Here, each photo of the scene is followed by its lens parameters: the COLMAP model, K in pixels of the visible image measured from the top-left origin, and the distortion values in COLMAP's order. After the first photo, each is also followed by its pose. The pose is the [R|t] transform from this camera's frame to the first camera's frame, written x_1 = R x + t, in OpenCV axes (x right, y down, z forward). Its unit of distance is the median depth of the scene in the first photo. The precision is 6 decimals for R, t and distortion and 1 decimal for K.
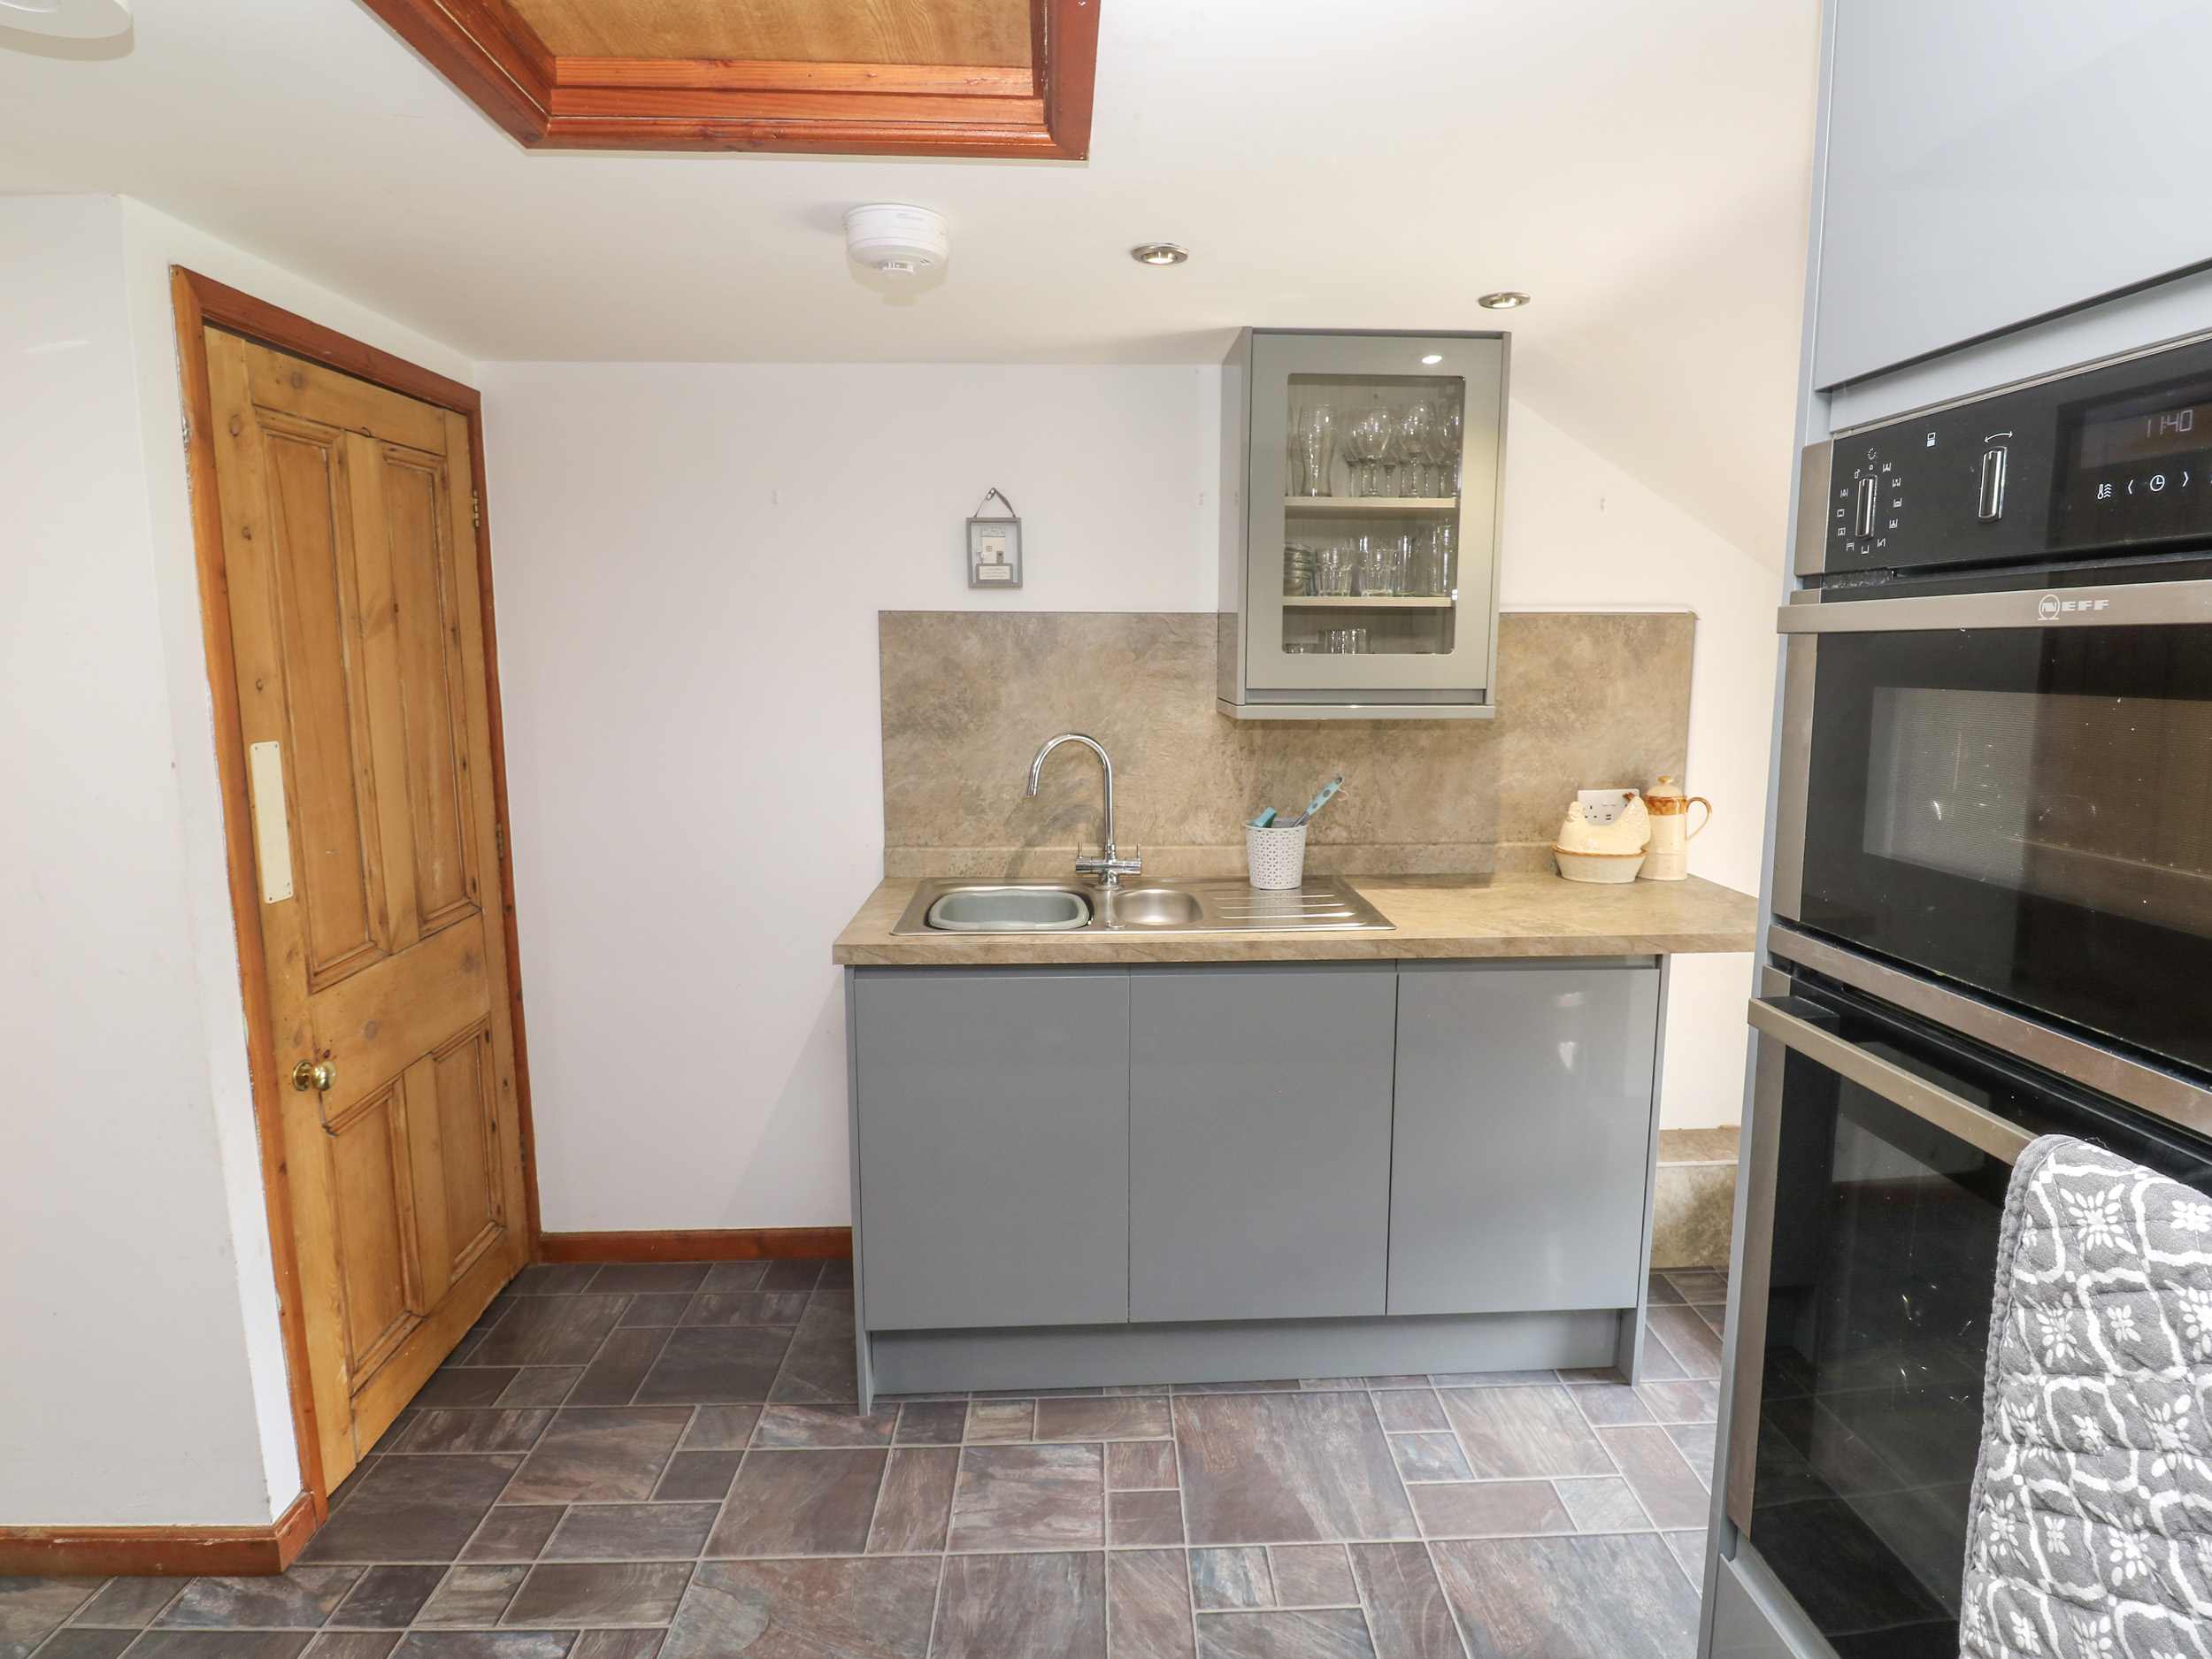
lens RADIAL K [[1184.3, 0, 1123.7], [0, 1184.3, 811.4], [0, 0, 1]] dist [0.002034, -0.014950]
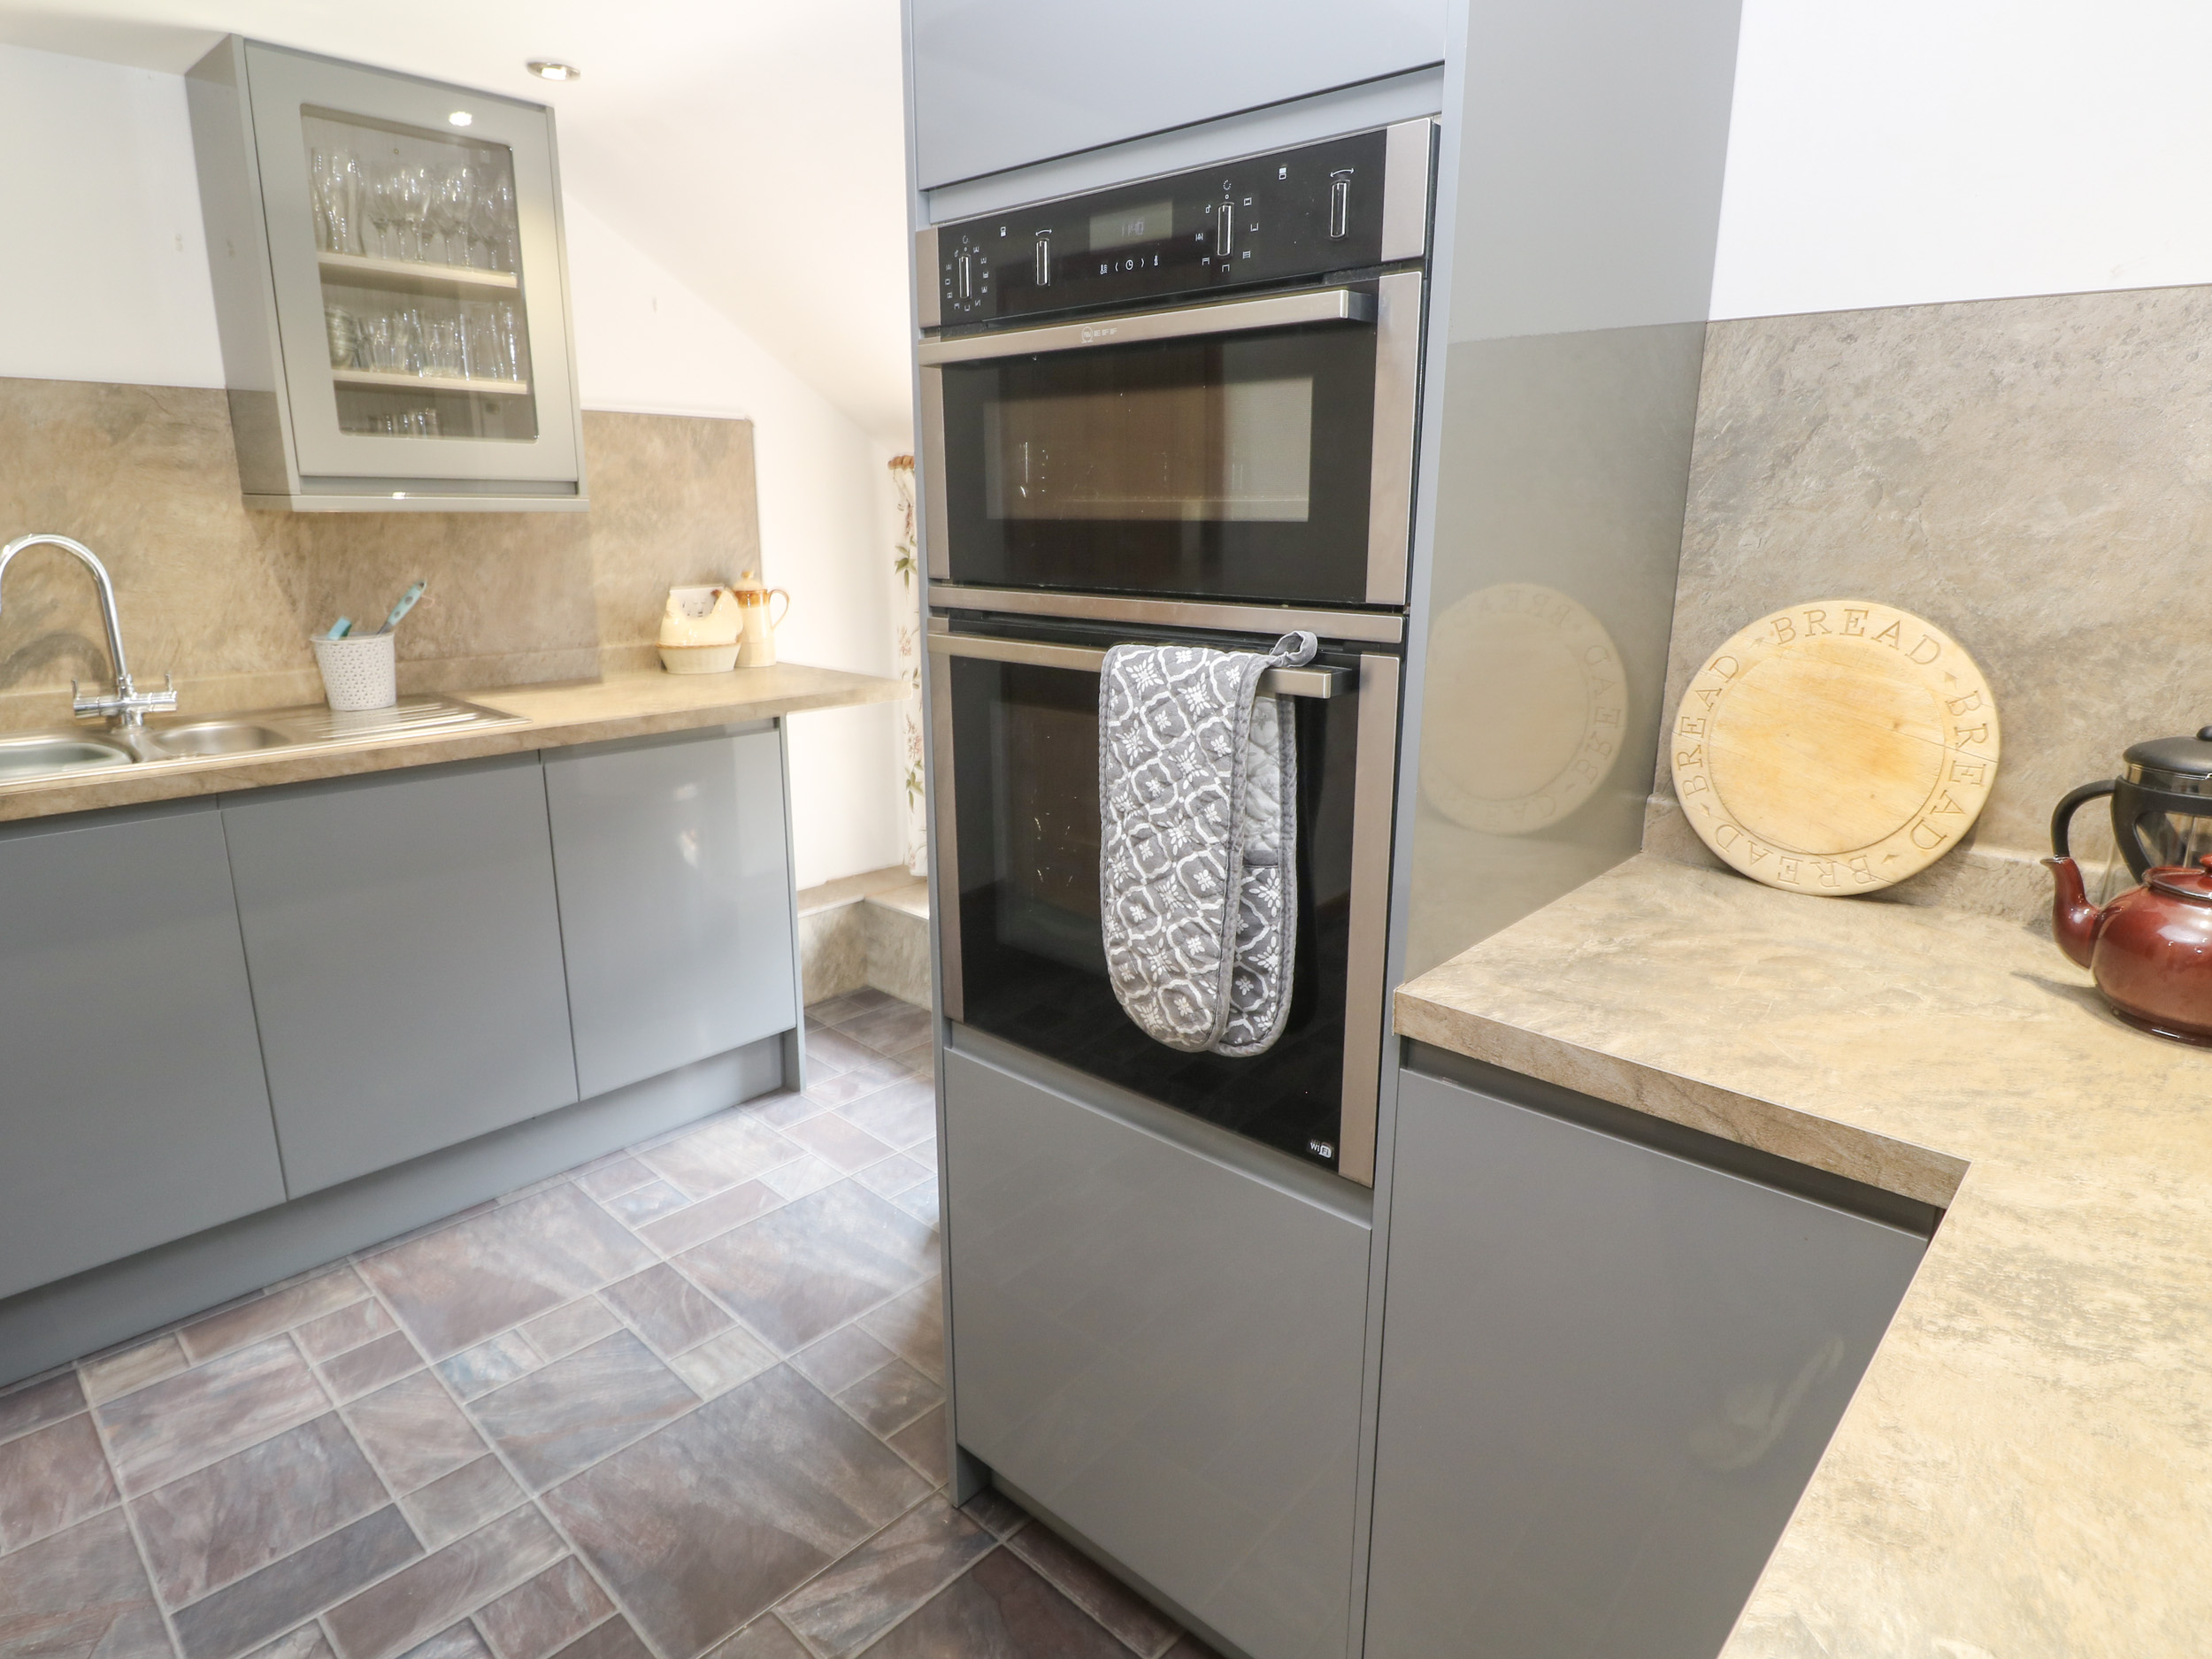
lens RADIAL K [[1245.4, 0, 1144.7], [0, 1245.4, 822.7], [0, 0, 1]] dist [-0.004358, -0.010253]
pose [[0.701859, -0.167312, 0.692388, -0.138496], [0.087747, 0.984928, 0.149055, 0.069433], [-0.706891, -0.043861, 0.705961, -0.096197]]
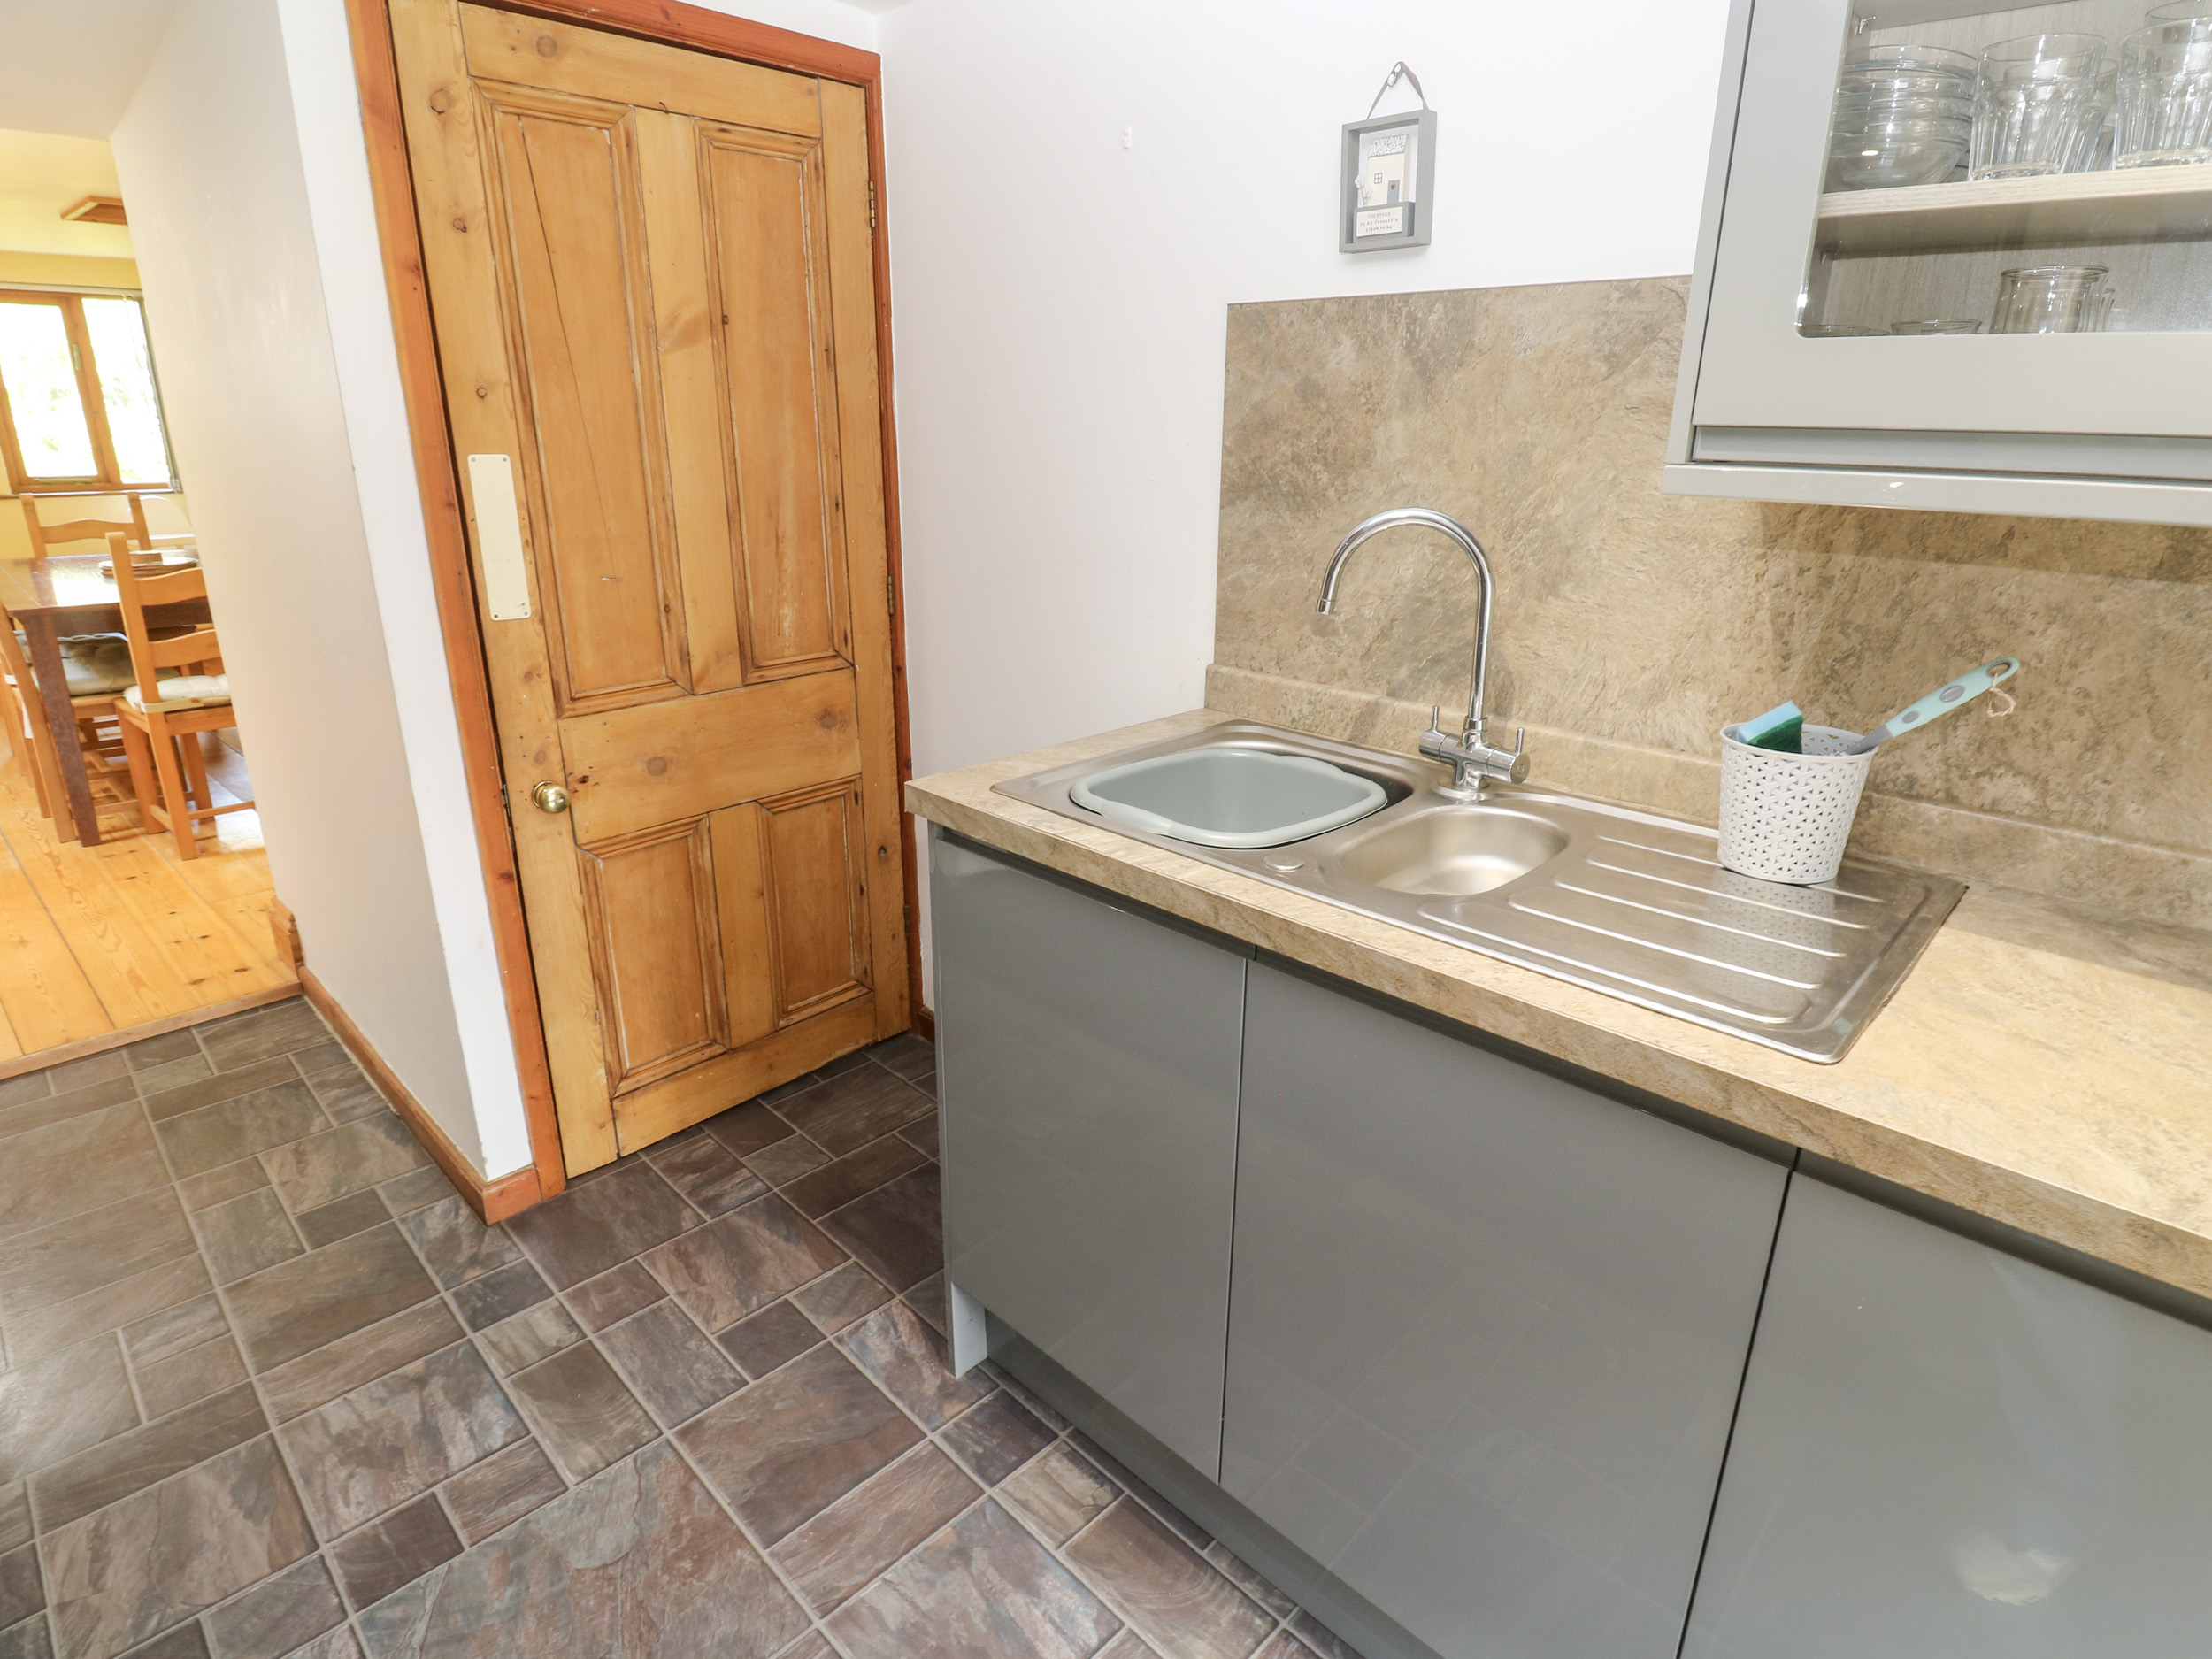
lens RADIAL K [[1184.3, 0, 1095.8], [0, 1184.3, 807.0], [0, 0, 1]] dist [0.002034, -0.014950]
pose [[0.688826, 0.232797, -0.686531, 0.295615], [-0.115335, 0.970165, 0.213253, -0.034768], [0.715693, -0.067713, 0.695125, 0.540857]]
